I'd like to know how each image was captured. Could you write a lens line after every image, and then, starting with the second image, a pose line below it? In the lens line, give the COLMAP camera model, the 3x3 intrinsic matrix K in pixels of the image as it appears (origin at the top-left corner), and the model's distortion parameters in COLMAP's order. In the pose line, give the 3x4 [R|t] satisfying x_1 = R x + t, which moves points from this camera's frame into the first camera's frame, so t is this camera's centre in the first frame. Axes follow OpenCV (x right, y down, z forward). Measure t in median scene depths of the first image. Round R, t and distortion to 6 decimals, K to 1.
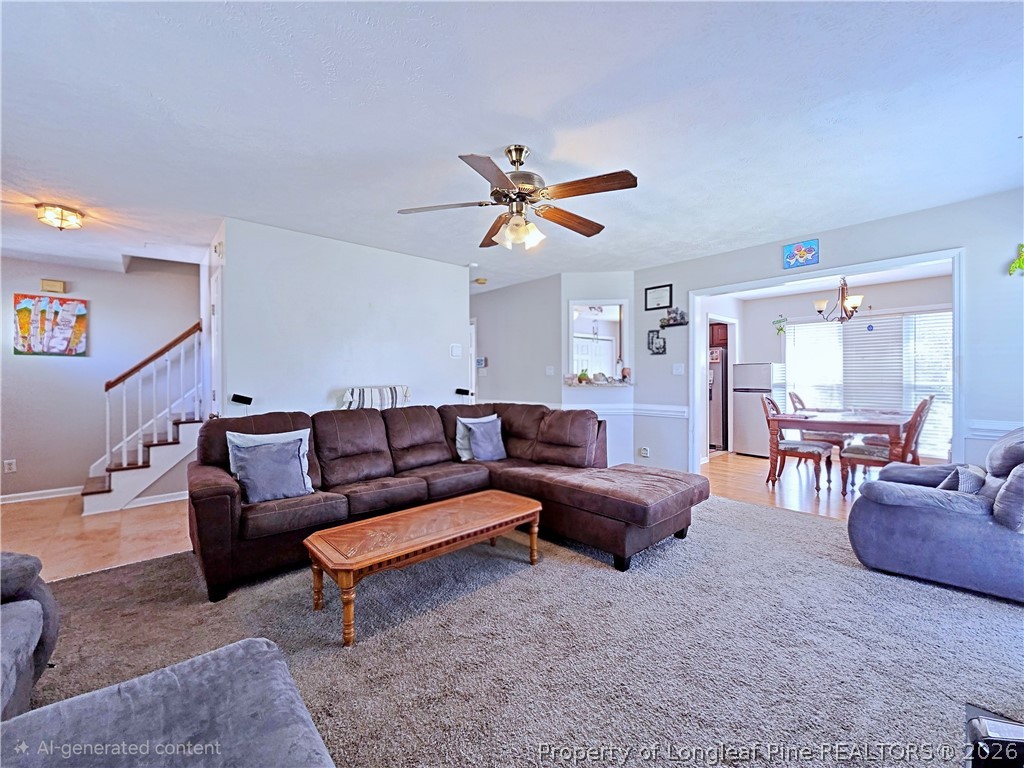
lens RADIAL K [[425.2, 0, 510.5], [0, 425.2, 379.6], [0, 0, 1]] dist [0.001632, 0.000988]
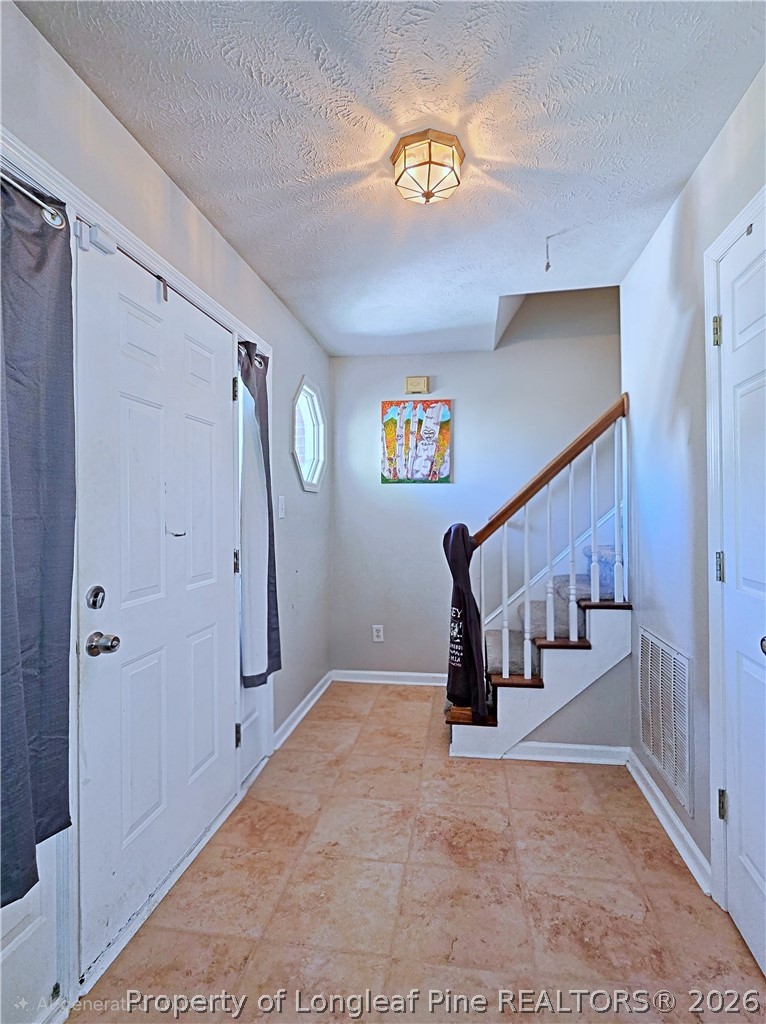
lens RADIAL K [[513.4, 0, 381.0], [0, 513.4, 507.8], [0, 0, 1]] dist [0.001892, -0.000110]
pose [[0.628032, -0.006766, -0.778158, -0.460704], [-0.001761, 0.999947, -0.010116, -0.006783], [0.778185, 0.007723, 0.627987, 0.431764]]
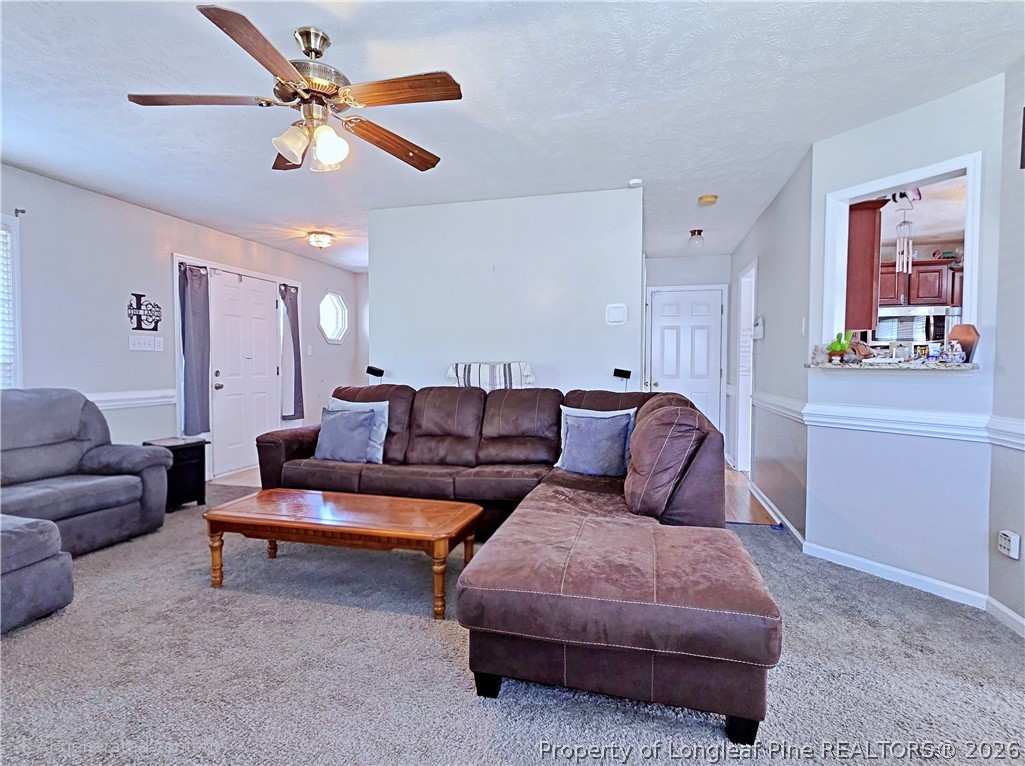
lens RADIAL K [[513.9, 0, 504.3], [0, 513.9, 379.6], [0, 0, 1]] dist [0.001892, -0.000110]
pose [[0.535290, 0.033758, -0.843993, 0.515616], [-0.011616, 0.999401, 0.032606, 0.014975], [0.844588, -0.007650, 0.535362, 0.421675]]
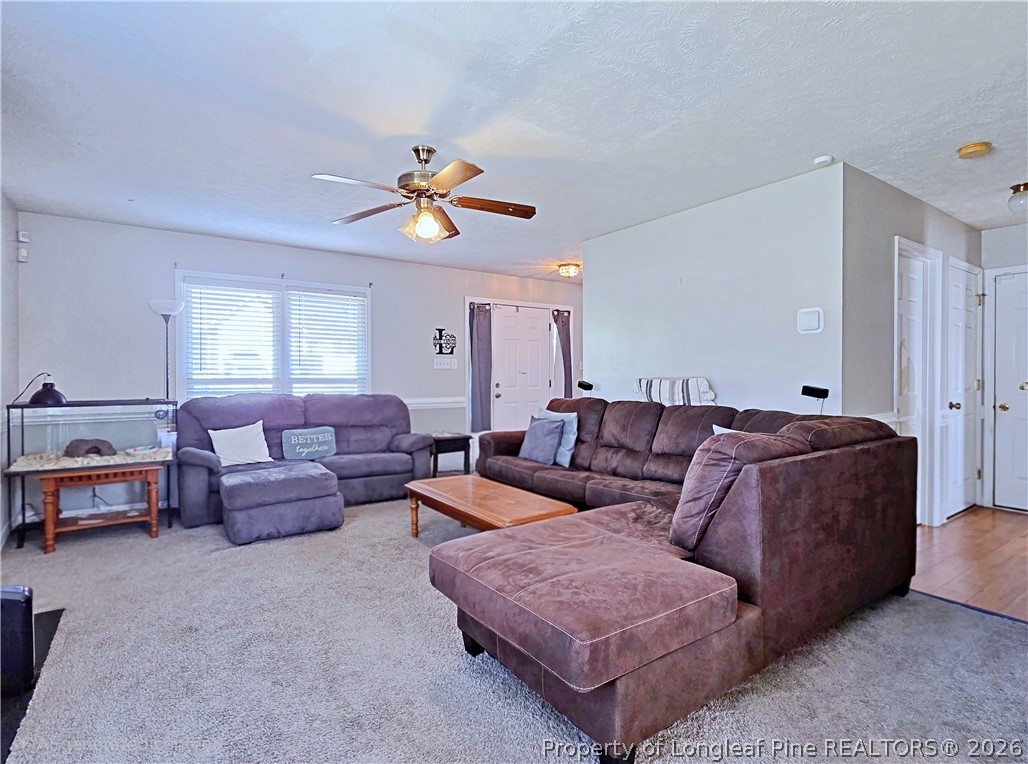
lens RADIAL K [[515.4, 0, 505.0], [0, 515.4, 377.7], [0, 0, 1]] dist [0.001892, -0.000110]
pose [[-0.141317, 0.014773, -0.989854, 0.665739], [-0.004357, 0.999870, 0.015544, 0.001472], [0.989955, 0.006510, -0.141234, 0.733073]]
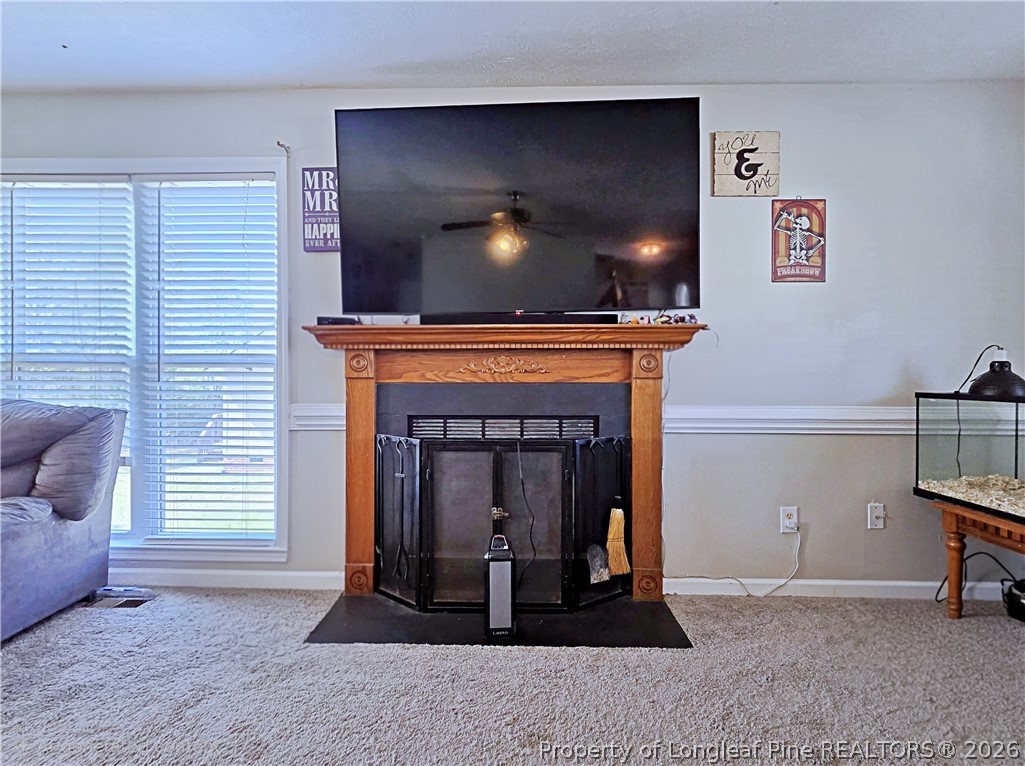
lens RADIAL K [[513.9, 0, 493.4], [0, 513.9, 377.1], [0, 0, 1]] dist [0.001892, -0.000110]
pose [[-0.725508, 0.005011, 0.688196, -0.046137], [0.004751, 0.999986, -0.002273, 0.040438], [-0.688197, 0.001620, -0.725522, 0.602960]]
